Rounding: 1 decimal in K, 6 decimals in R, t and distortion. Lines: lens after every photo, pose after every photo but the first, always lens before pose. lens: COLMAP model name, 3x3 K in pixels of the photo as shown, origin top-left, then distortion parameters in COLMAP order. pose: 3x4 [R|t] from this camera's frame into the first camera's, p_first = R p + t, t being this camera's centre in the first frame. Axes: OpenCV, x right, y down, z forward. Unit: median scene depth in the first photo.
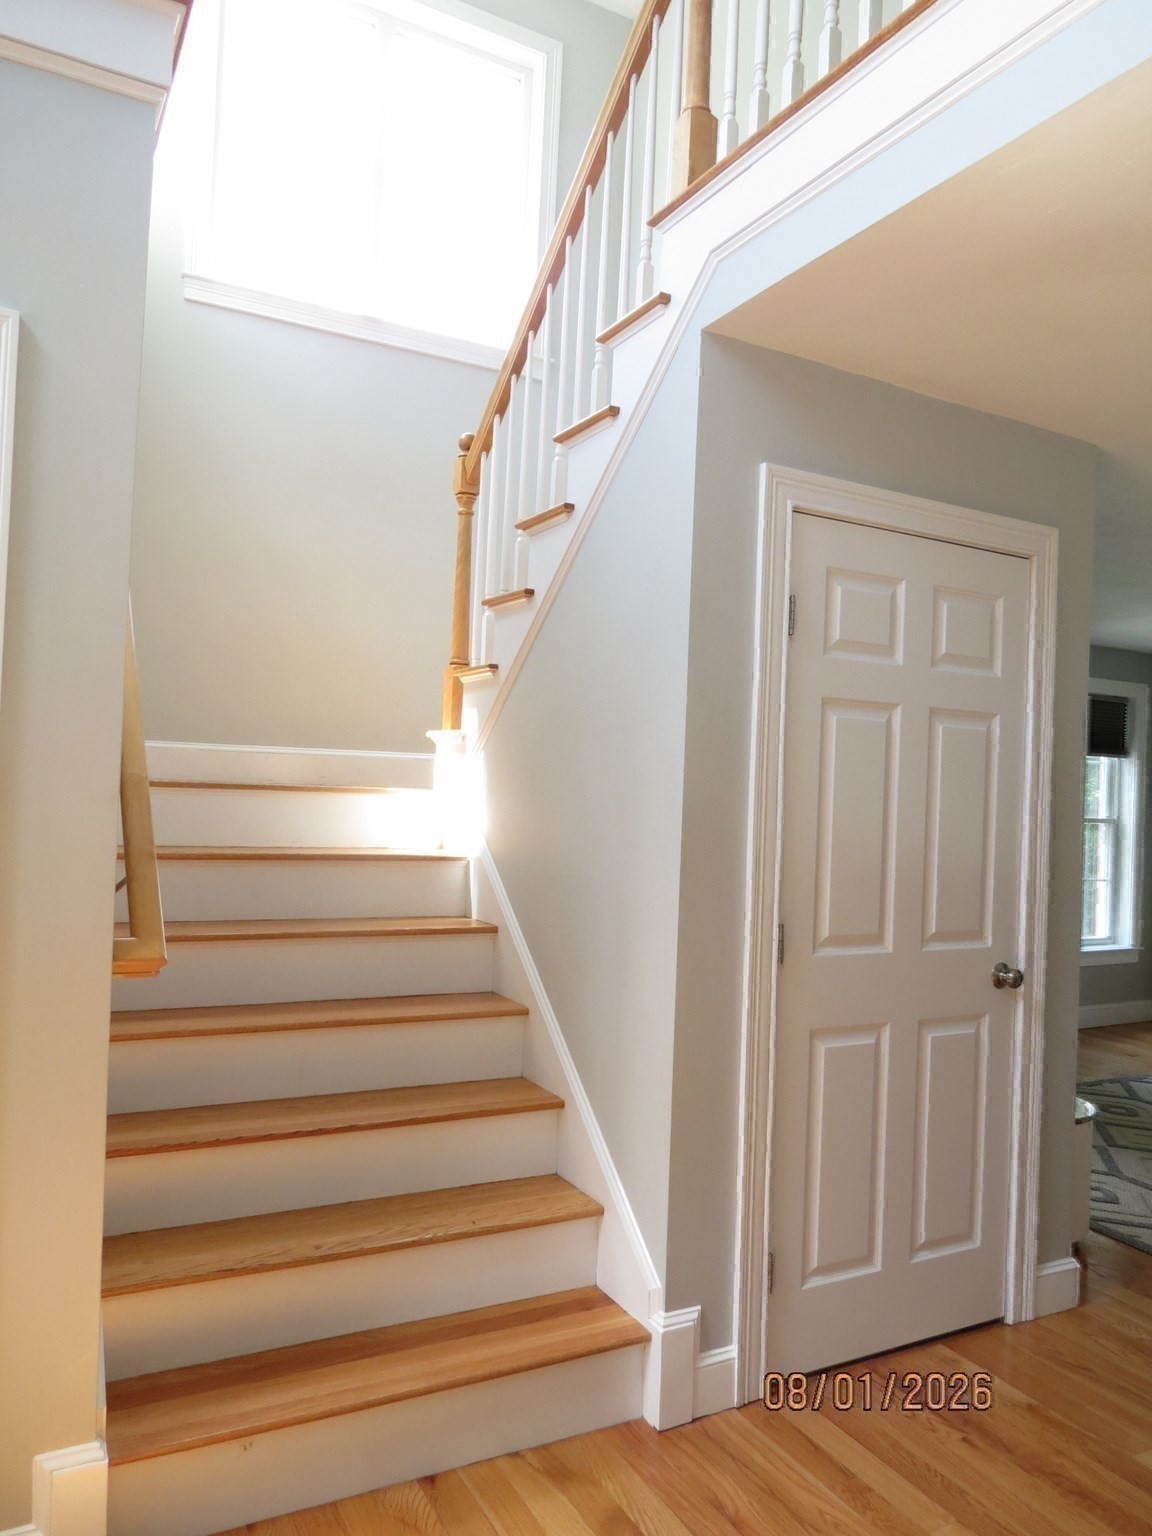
lens RADIAL K [[1091.7, 0, 574.5], [0, 1091.7, 766.3], [0, 0, 1]] dist [-0.000395, -0.005574]
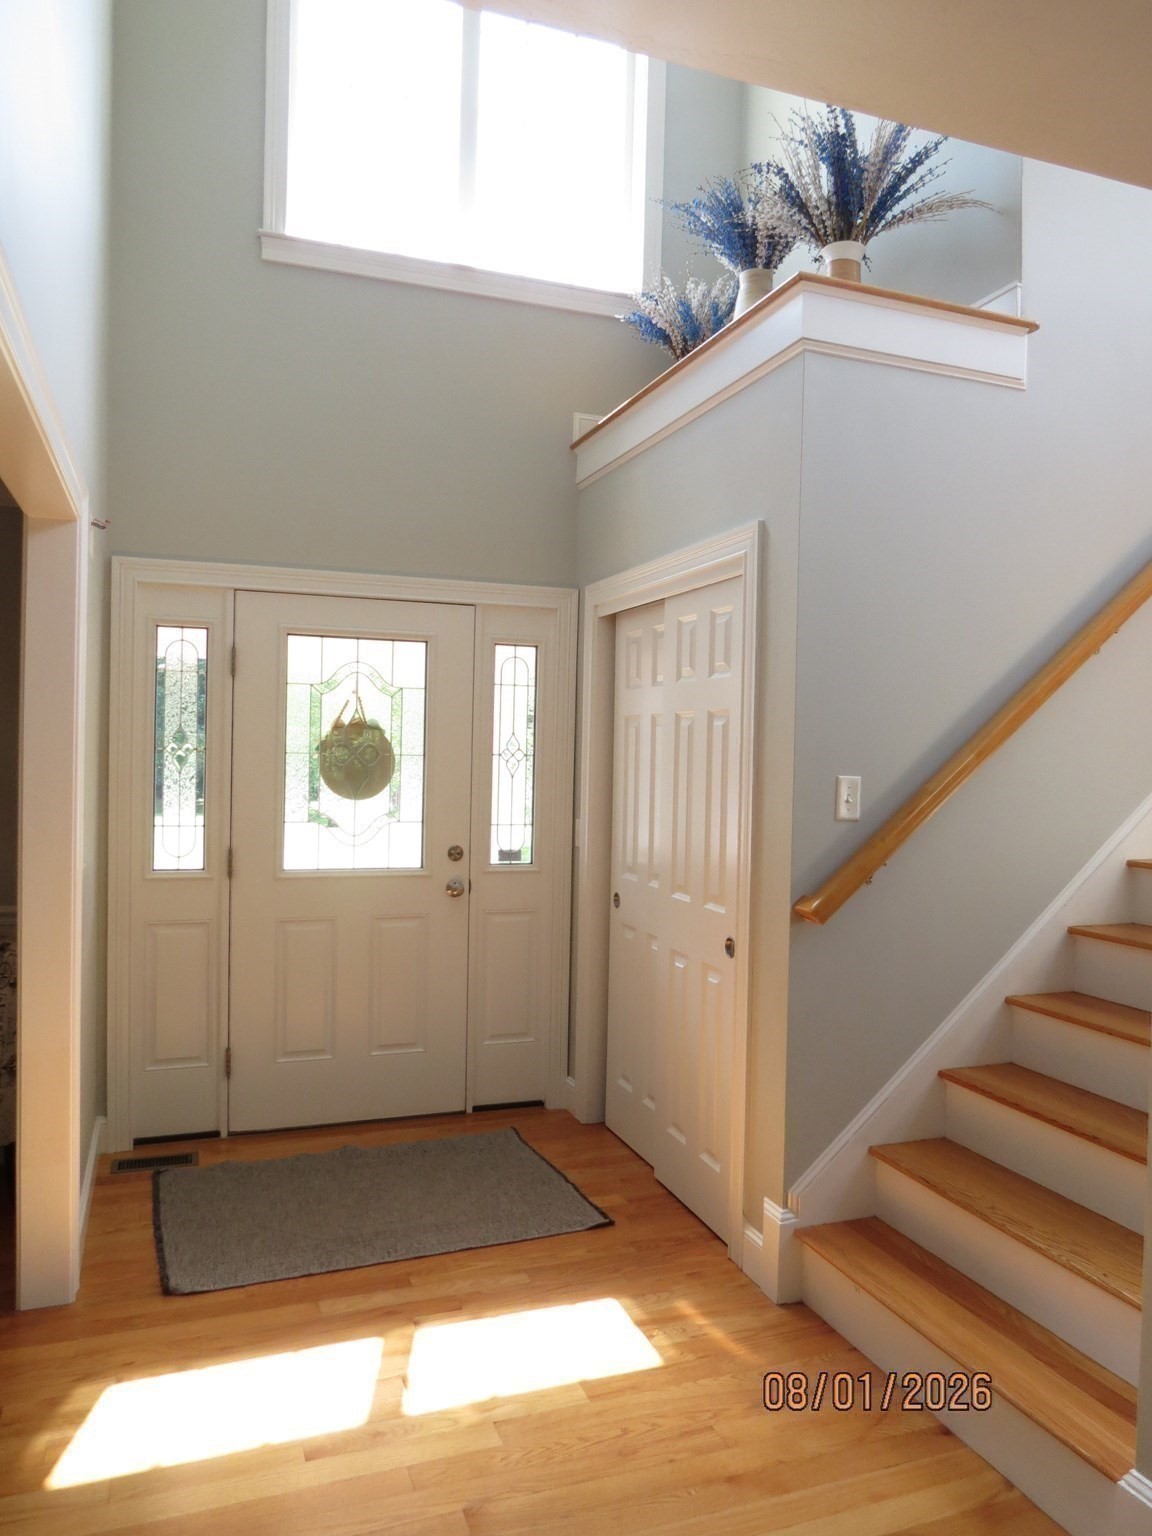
lens RADIAL K [[1091.7, 0, 576.7], [0, 1091.7, 768.4], [0, 0, 1]] dist [-0.000395, -0.005574]
pose [[-0.120540, -0.026641, -0.992351, 0.954872], [-0.003817, 0.999645, -0.026373, 0.021820], [0.992701, 0.000609, -0.120599, 0.724332]]
